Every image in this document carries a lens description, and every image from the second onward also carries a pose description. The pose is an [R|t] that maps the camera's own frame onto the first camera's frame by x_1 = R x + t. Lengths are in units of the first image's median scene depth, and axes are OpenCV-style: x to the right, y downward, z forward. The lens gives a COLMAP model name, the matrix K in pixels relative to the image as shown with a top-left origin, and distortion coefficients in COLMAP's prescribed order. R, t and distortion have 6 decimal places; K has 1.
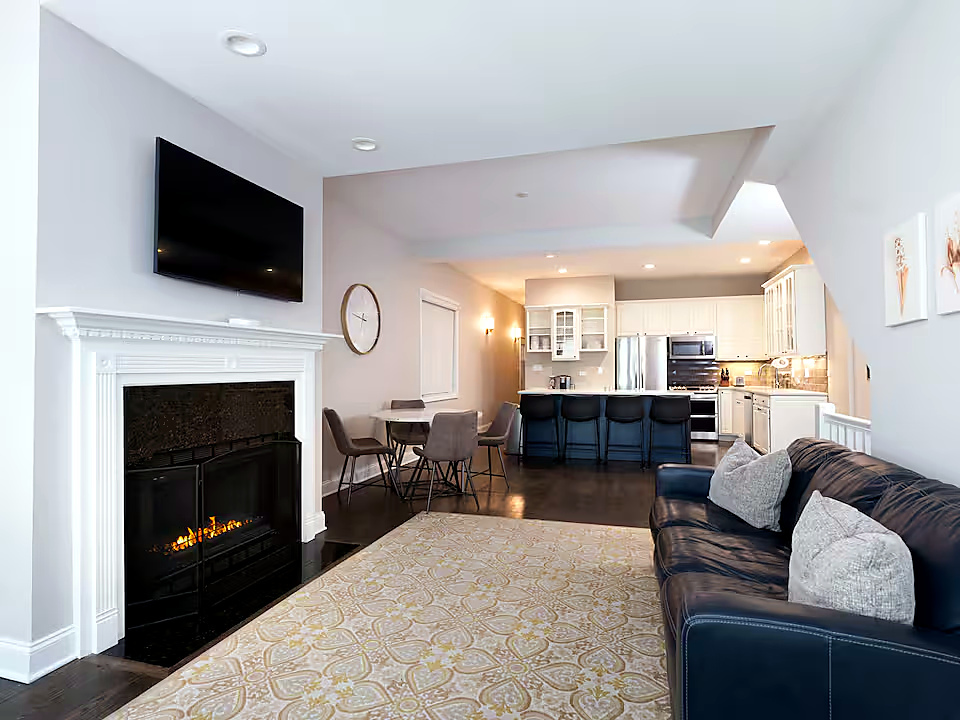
lens RADIAL K [[639.3, 0, 480.0], [0, 639.3, 360.0], [0, 0, 1]] dist [-0.000696, -0.000084]
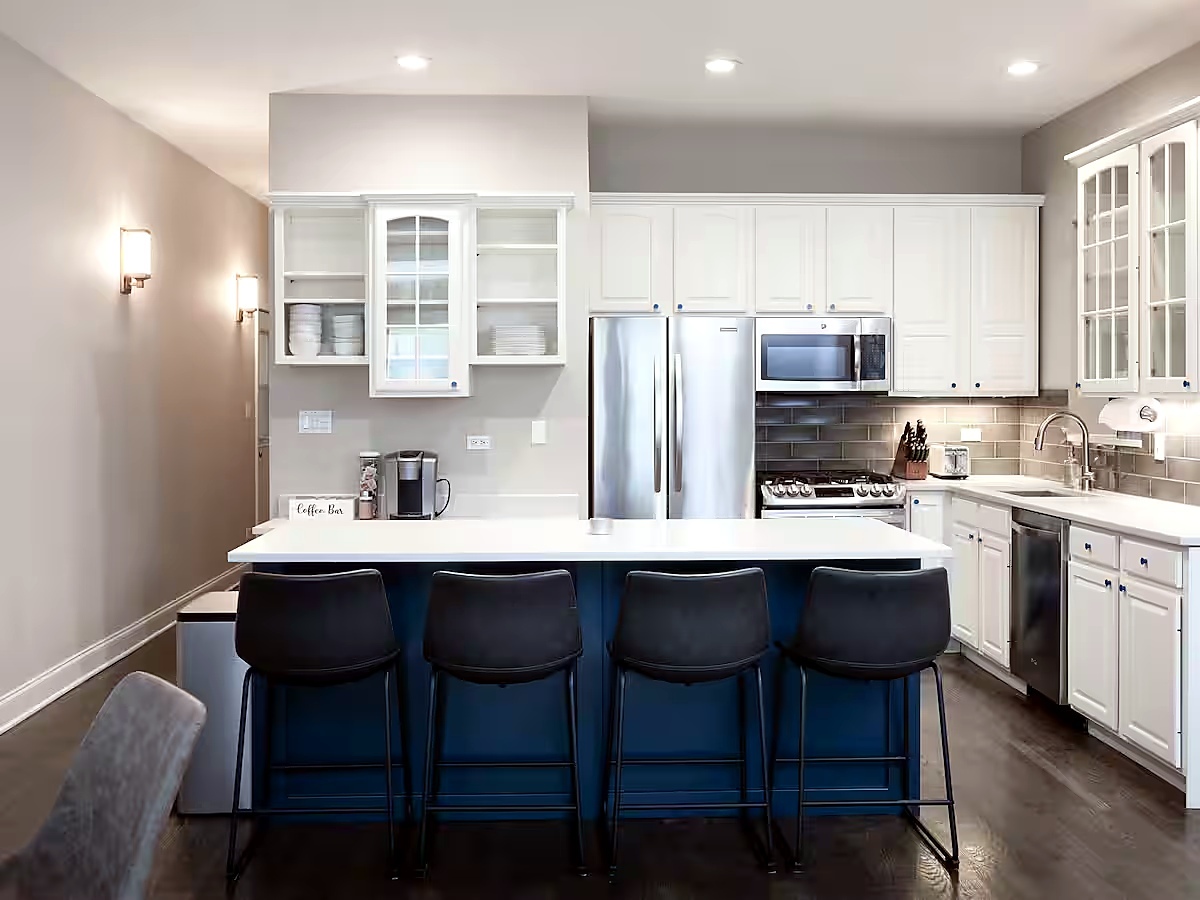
lens RADIAL K [[1553.1, 0, 600.0], [0, 1553.1, 450.0], [0, 0, 1]] dist [-0.005117, -0.003090]
pose [[0.962576, -0.001033, 0.271008, 0.027871], [-0.013566, 0.998555, 0.051991, -0.012136], [-0.270670, -0.053721, 0.961172, 0.334721]]
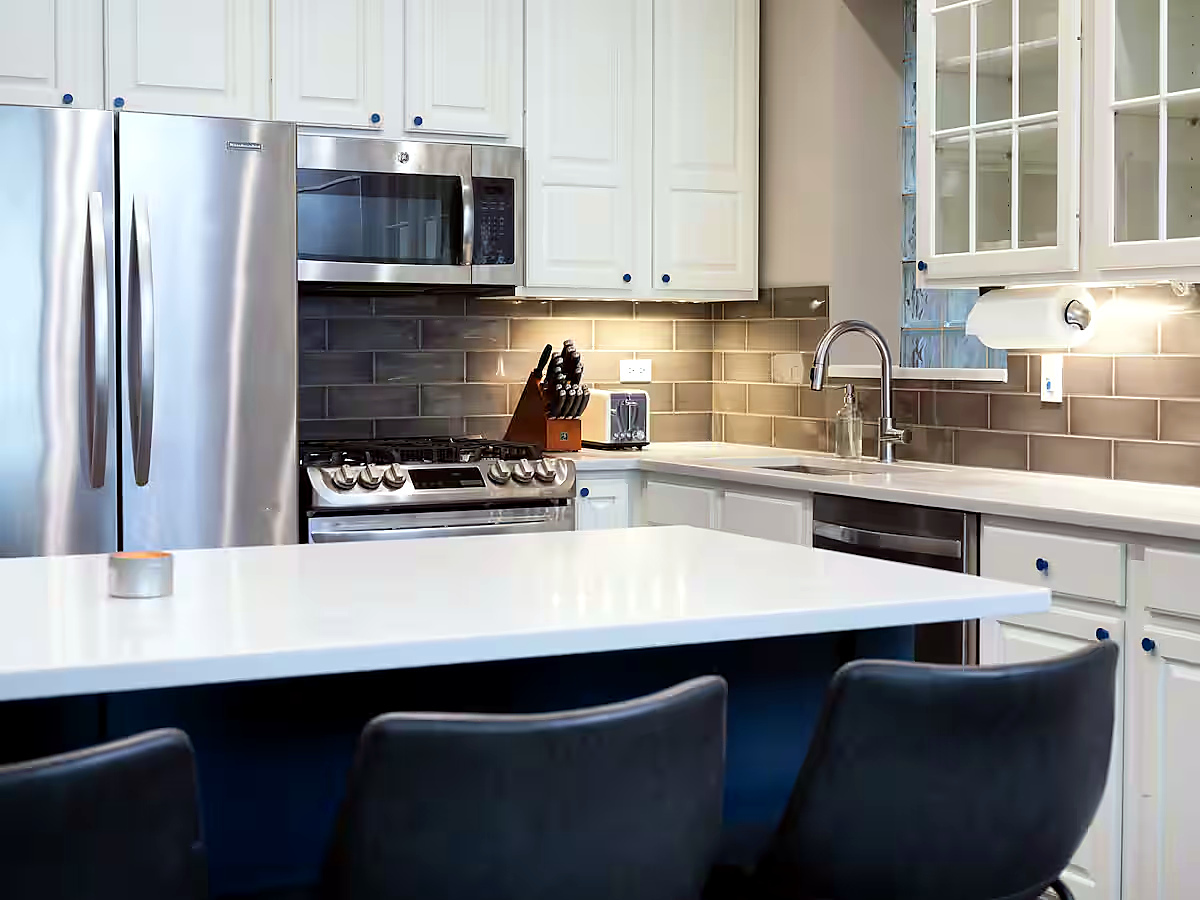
lens RADIAL K [[1812.6, 0, 600.0], [0, 1812.6, 450.0], [0, 0, 1]] dist [-0.020883, -0.035924]
pose [[0.738959, -0.020629, 0.673435, 0.071102], [-0.017882, 0.998579, 0.050211, 0.018620], [-0.673513, -0.049146, 0.737540, 0.704468]]
